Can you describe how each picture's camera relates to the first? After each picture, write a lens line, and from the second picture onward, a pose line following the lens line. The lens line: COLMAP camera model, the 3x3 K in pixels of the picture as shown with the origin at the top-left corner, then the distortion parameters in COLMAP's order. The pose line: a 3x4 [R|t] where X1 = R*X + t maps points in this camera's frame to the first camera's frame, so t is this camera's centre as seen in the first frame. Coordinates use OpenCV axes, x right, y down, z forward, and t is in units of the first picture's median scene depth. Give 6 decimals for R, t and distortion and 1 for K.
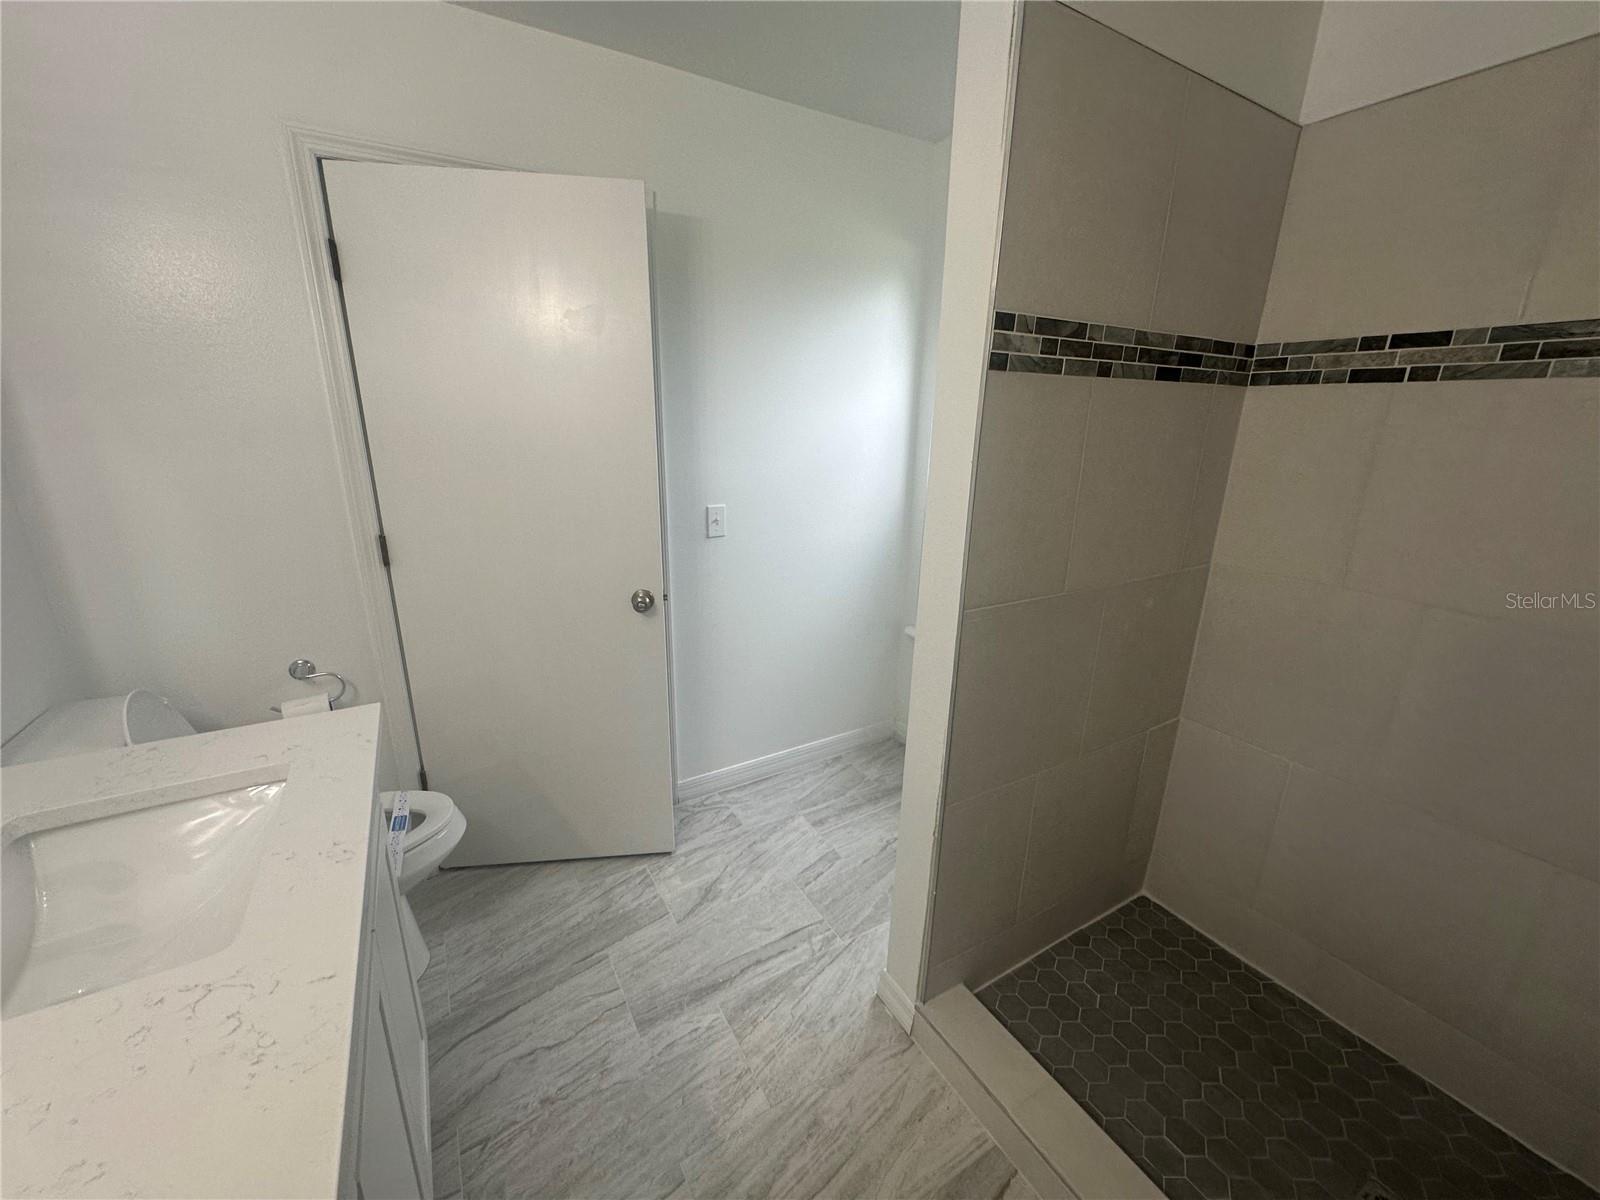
lens RADIAL K [[634.8, 0, 793.0], [0, 634.8, 608.9], [0, 0, 1]] dist [-0.002872, 0.001629]
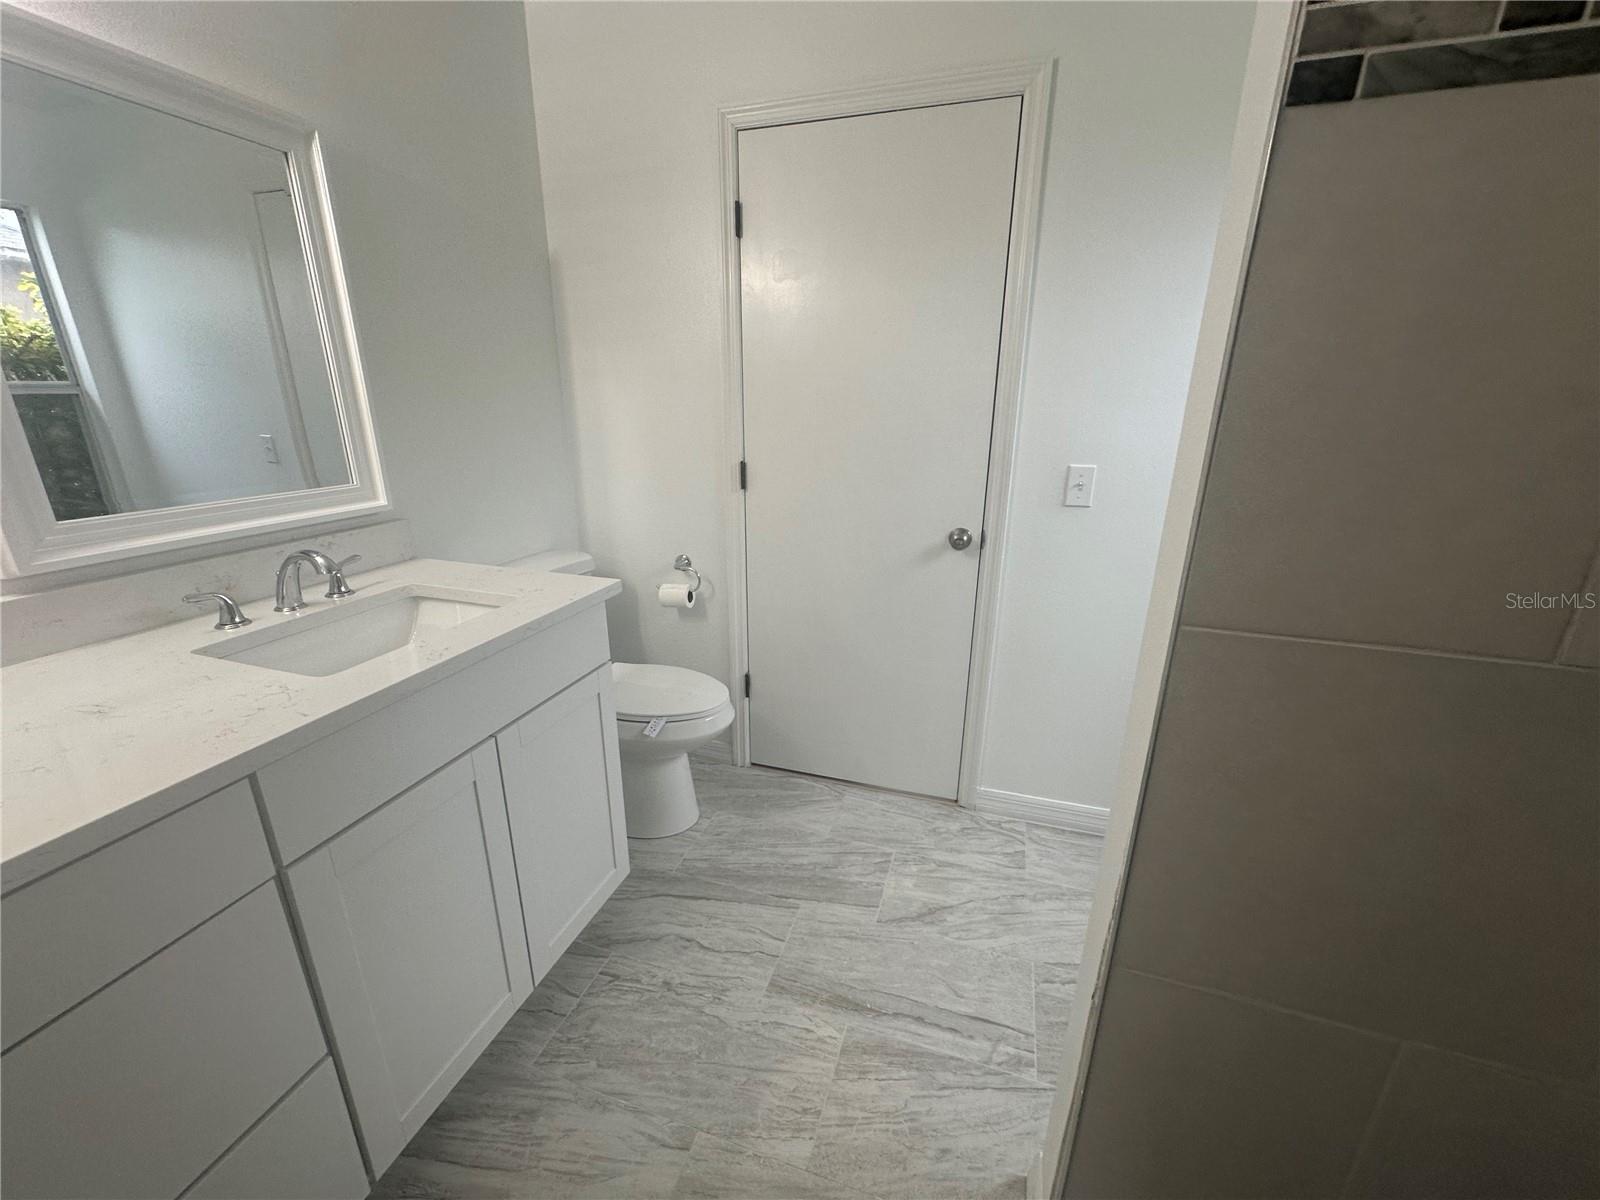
lens RADIAL K [[634.8, 0, 799.8], [0, 634.8, 605.7], [0, 0, 1]] dist [-0.002872, 0.001629]
pose [[0.664832, 0.222879, -0.712968, 0.313719], [-0.218871, 0.970683, 0.099349, 0.002672], [0.714208, 0.089998, 0.694123, 0.301225]]
